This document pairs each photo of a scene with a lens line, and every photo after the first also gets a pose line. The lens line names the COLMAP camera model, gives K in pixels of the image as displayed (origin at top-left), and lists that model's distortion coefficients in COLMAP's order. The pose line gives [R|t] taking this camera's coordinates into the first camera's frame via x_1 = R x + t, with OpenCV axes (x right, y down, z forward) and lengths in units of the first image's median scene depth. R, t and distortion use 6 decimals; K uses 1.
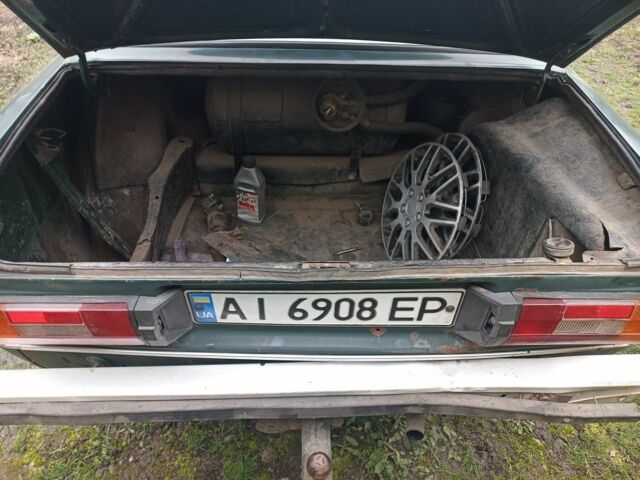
lens RADIAL K [[451.2, 0, 312.7], [0, 451.2, 240.2], [0, 0, 1]] dist [0.007325, 0.006875]
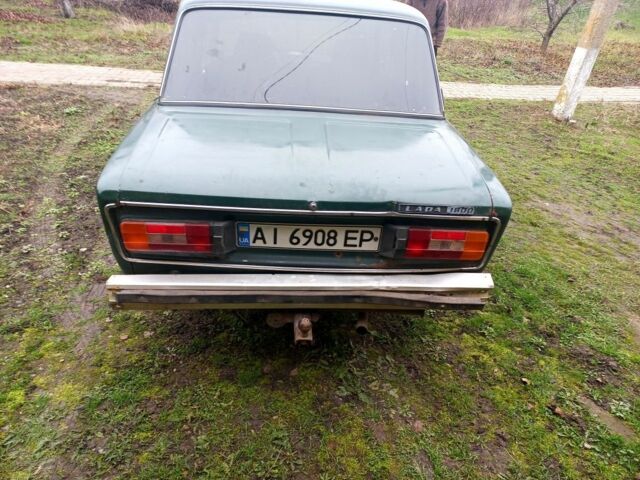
lens RADIAL K [[451.2, 0, 312.7], [0, 451.2, 240.2], [0, 0, 1]] dist [0.007325, 0.006875]
pose [[0.998526, 0.017041, 0.051535, -0.053236], [-0.007759, 0.984503, -0.175198, 0.475980], [-0.053722, 0.174540, 0.983183, -0.805412]]
